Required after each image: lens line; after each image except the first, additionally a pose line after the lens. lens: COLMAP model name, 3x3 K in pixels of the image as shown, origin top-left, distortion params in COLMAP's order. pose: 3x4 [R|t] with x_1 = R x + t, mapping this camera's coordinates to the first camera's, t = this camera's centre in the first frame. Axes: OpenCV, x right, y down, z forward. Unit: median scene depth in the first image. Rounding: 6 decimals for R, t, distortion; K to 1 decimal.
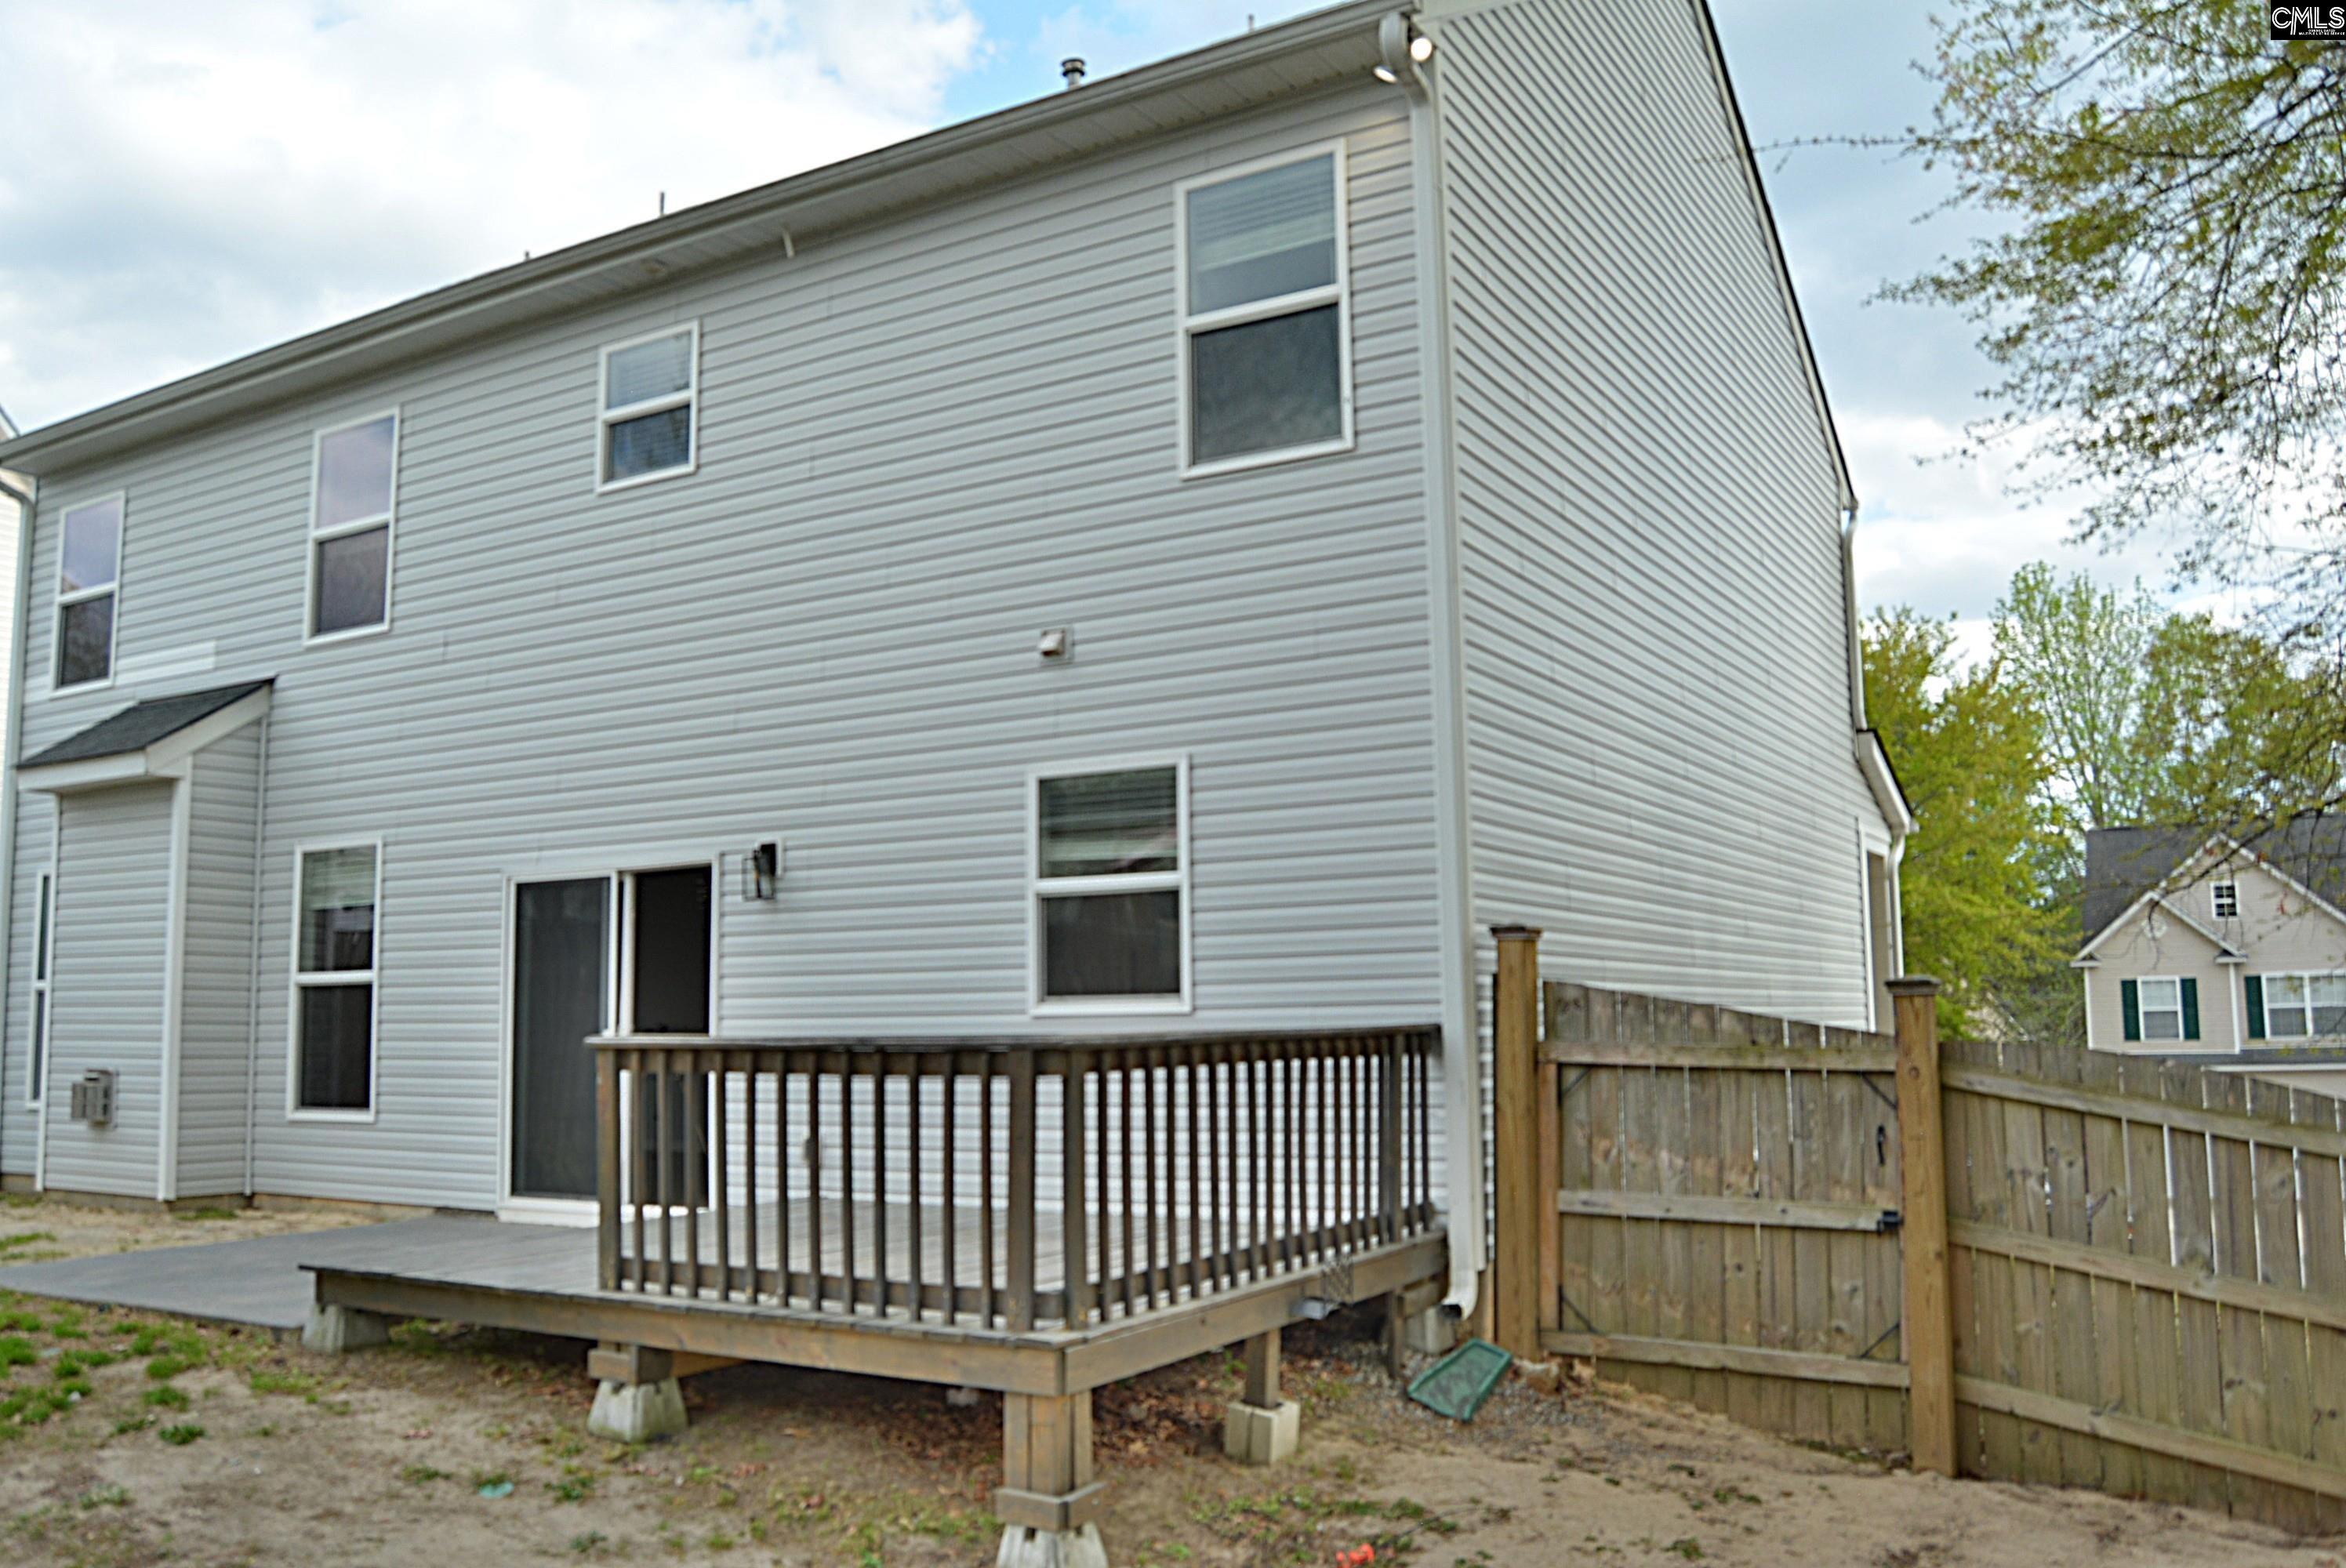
lens RADIAL K [[1877.7, 0, 1173.0], [0, 1877.7, 784.0], [0, 0, 1]] dist [-0.107818, 0.060316]
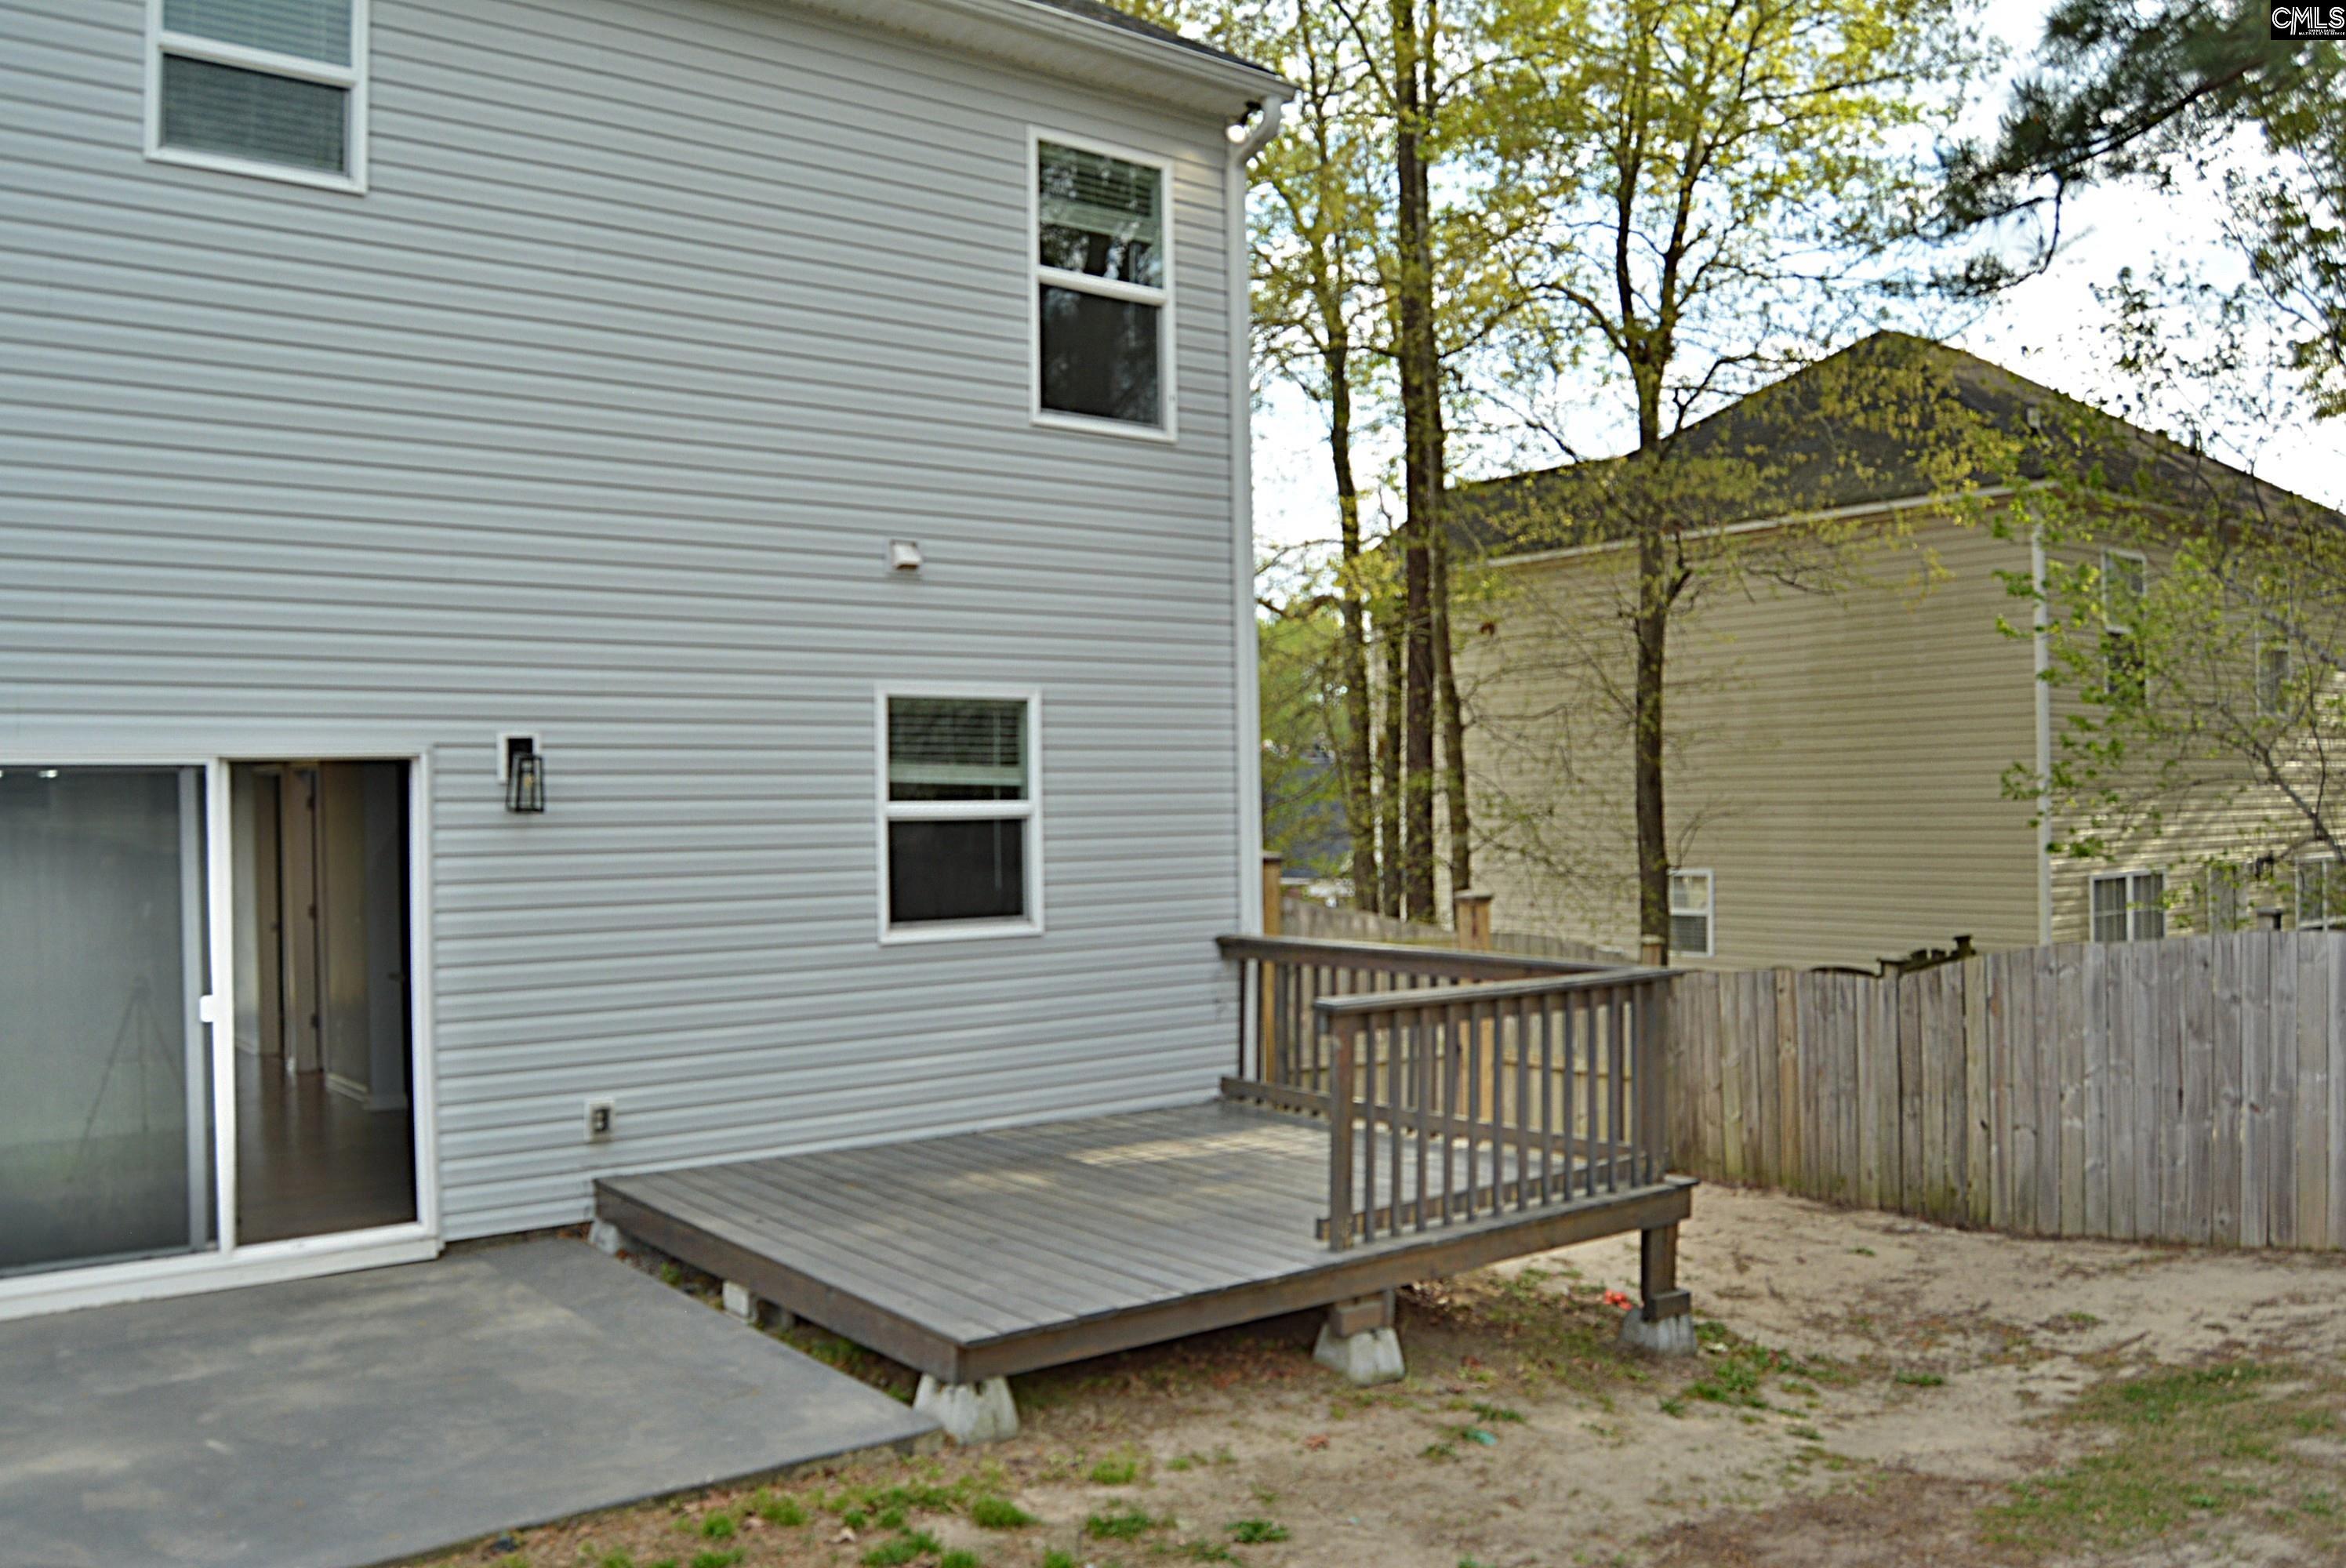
lens RADIAL K [[1877.7, 0, 1173.0], [0, 1877.7, 784.0], [0, 0, 1]] dist [-0.107818, 0.060316]
pose [[0.377496, 0.027474, 0.925604, -0.705651], [-0.107033, 0.994155, 0.014143, 0.009822], [-0.919805, -0.104409, 0.378230, 0.397164]]
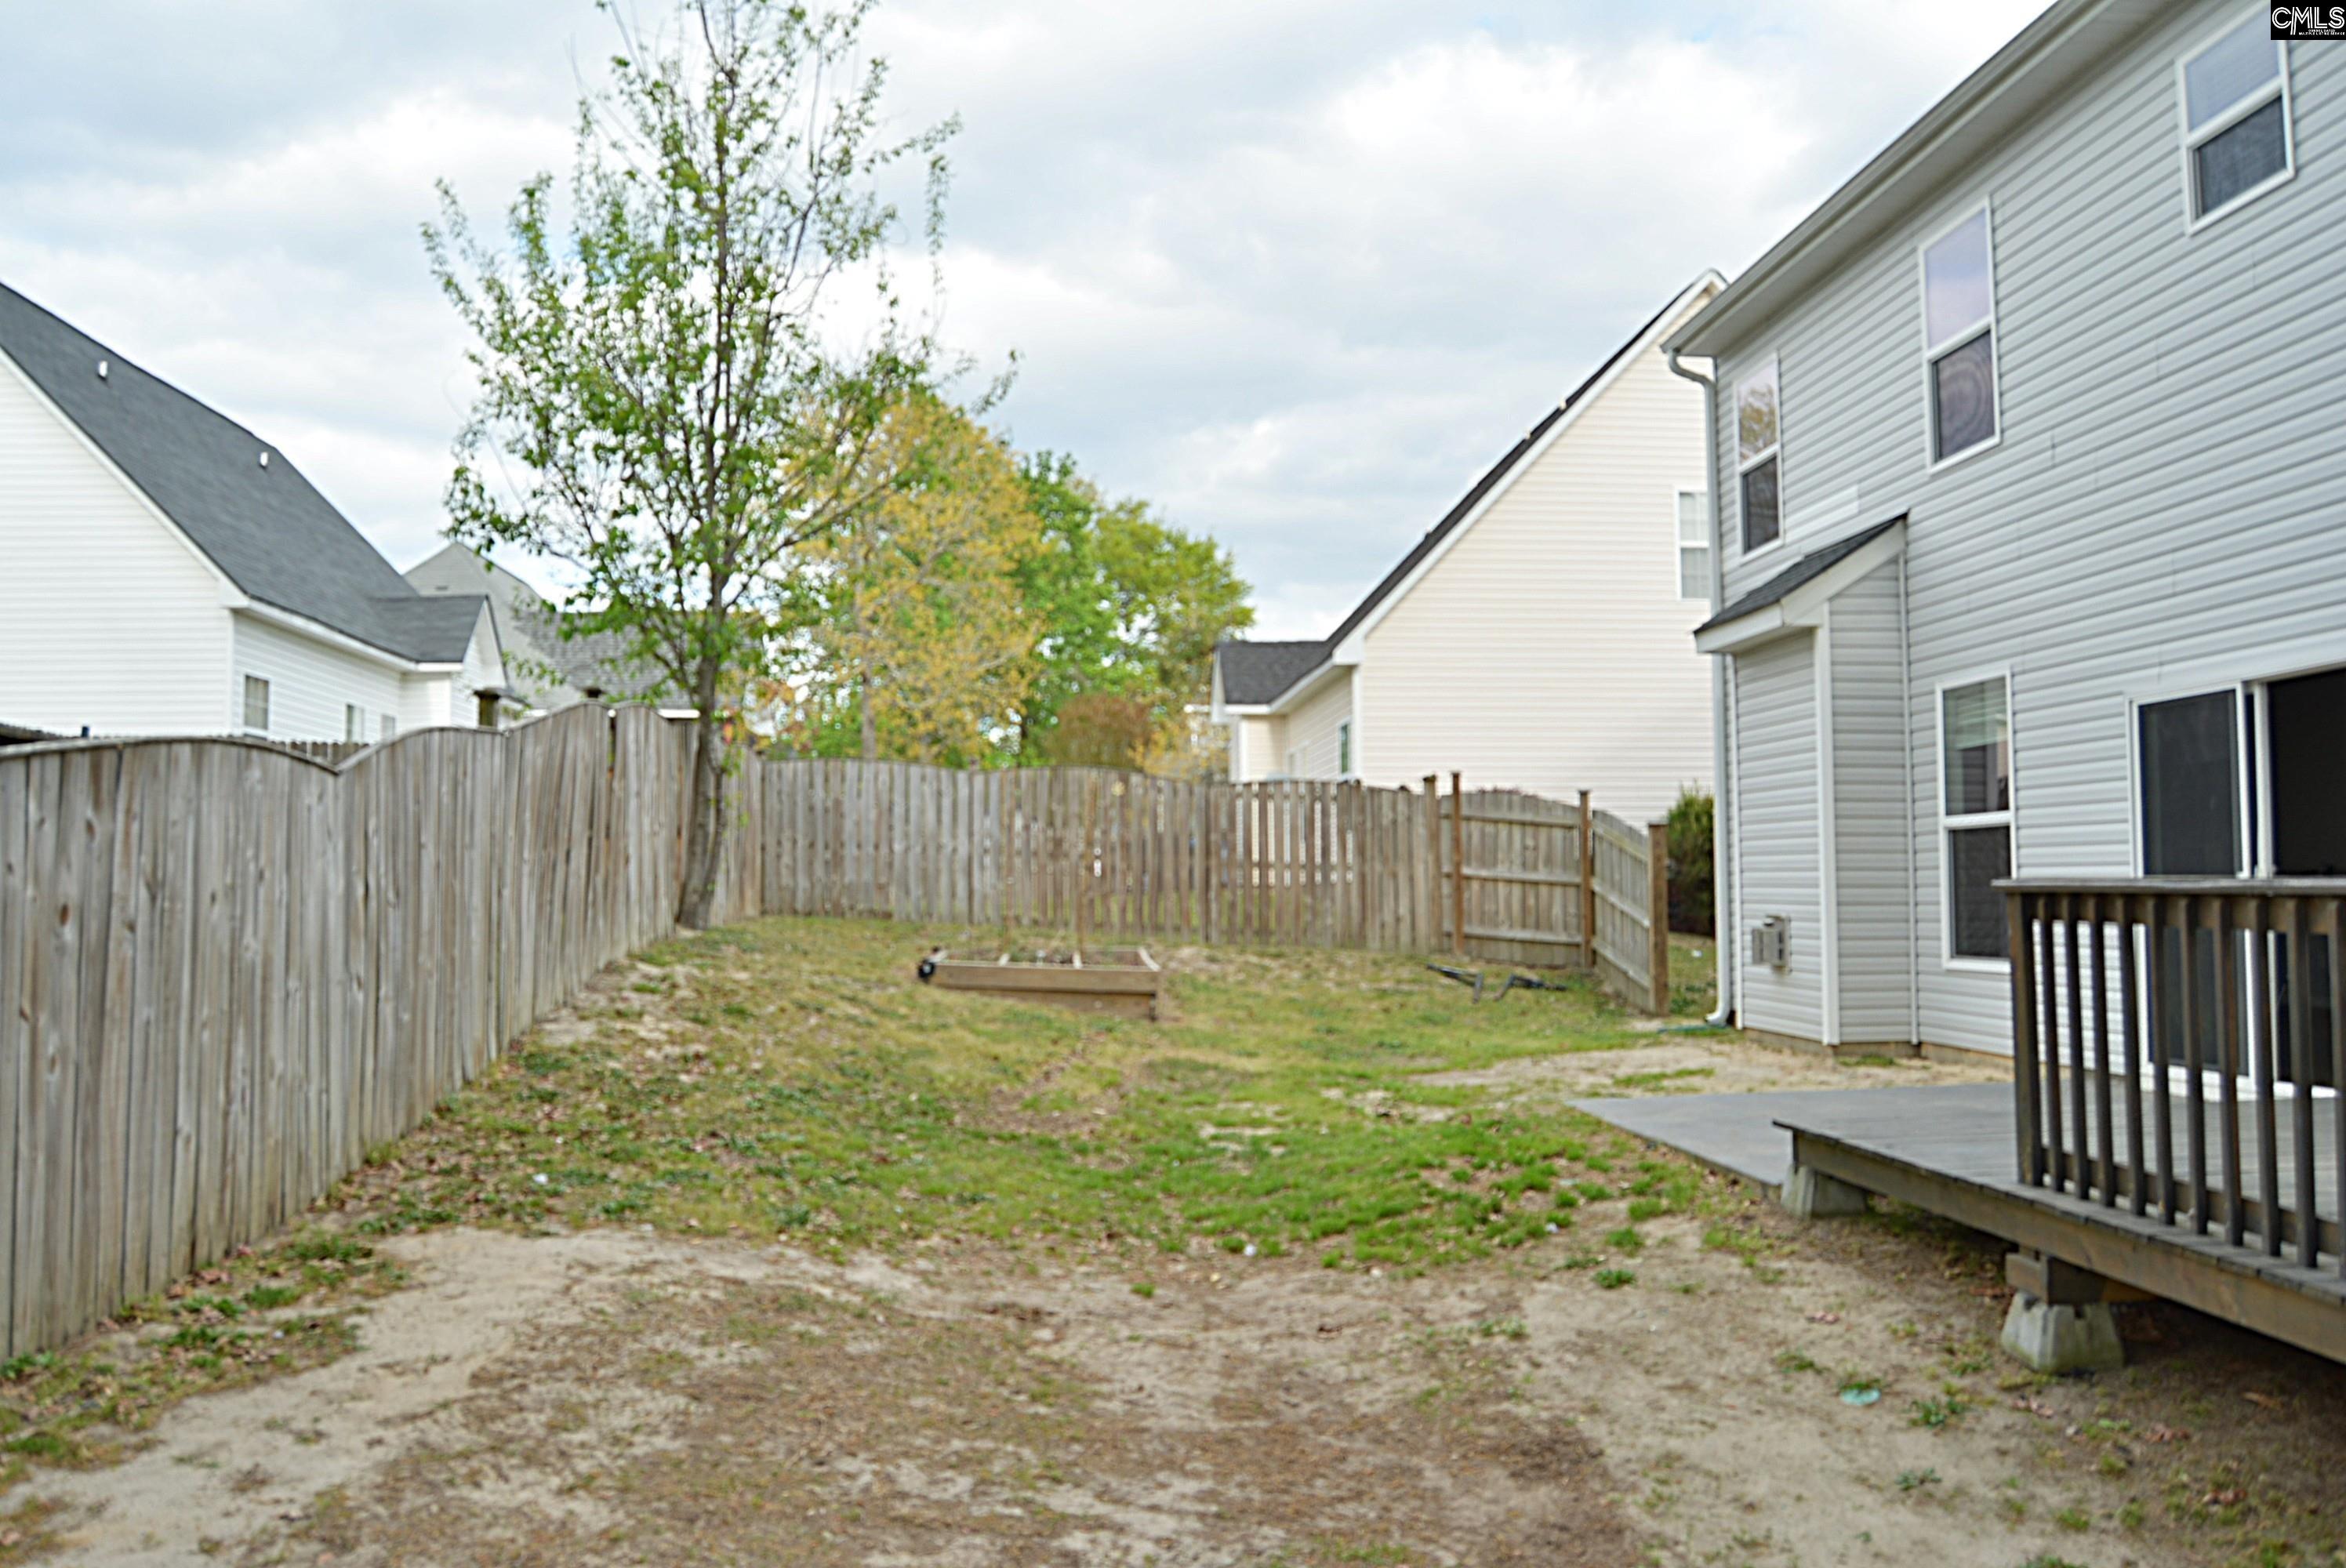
lens RADIAL K [[1877.7, 0, 1173.0], [0, 1877.7, 784.0], [0, 0, 1]] dist [-0.107818, 0.060316]
pose [[0.575217, -0.035880, -0.817213, 0.081862], [0.103039, 0.994258, 0.028873, 0.017588], [0.811485, -0.100813, 0.575612, 0.126540]]
